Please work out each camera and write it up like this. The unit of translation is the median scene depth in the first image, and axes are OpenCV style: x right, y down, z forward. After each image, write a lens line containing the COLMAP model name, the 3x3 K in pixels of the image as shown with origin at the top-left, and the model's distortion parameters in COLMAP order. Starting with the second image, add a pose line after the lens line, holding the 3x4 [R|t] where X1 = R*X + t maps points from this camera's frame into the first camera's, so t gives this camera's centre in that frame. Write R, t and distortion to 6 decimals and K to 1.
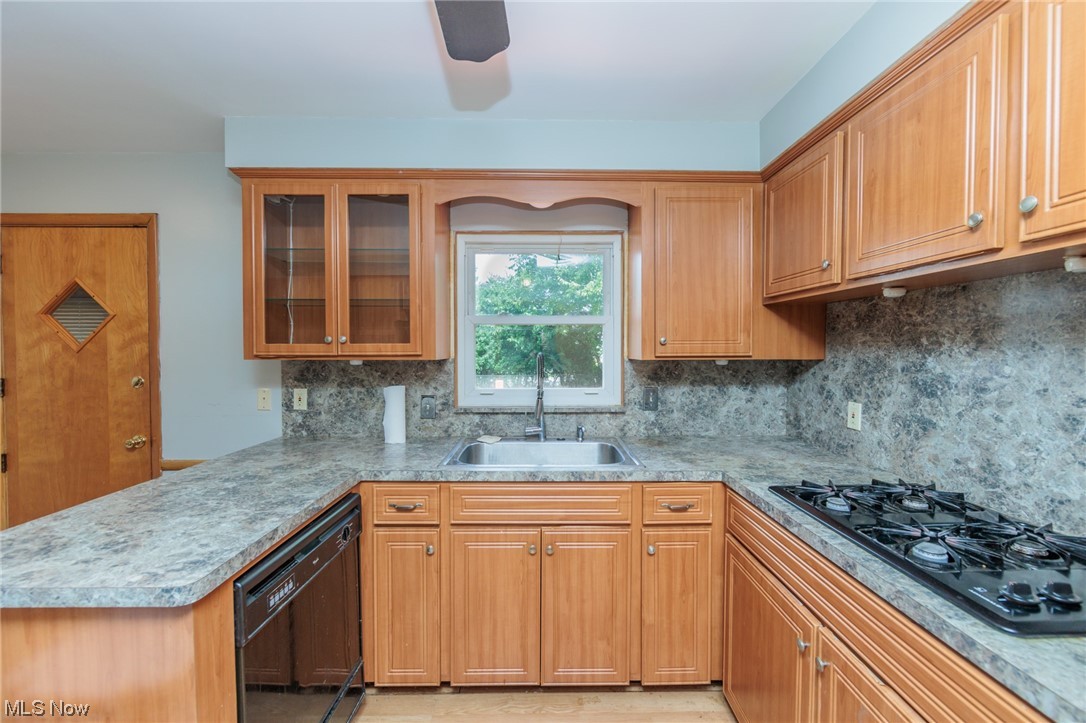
lens RADIAL K [[424.7, 0, 540.7], [0, 424.7, 352.3], [0, 0, 1]] dist [-0.002876, -0.000462]
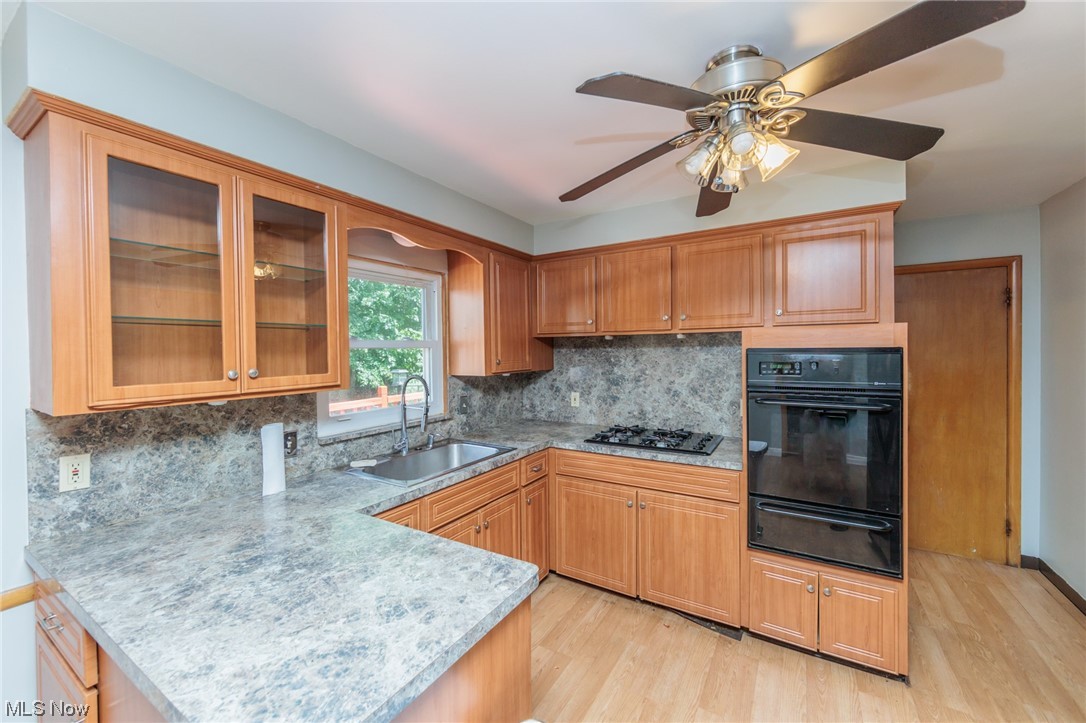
lens RADIAL K [[424.7, 0, 540.7], [0, 424.7, 352.3], [0, 0, 1]] dist [-0.002876, -0.000462]
pose [[0.538515, -0.013632, 0.842506, -0.838544], [0.022768, 0.999739, 0.001623, -0.058215], [-0.842308, 0.018309, 0.538685, 0.111316]]
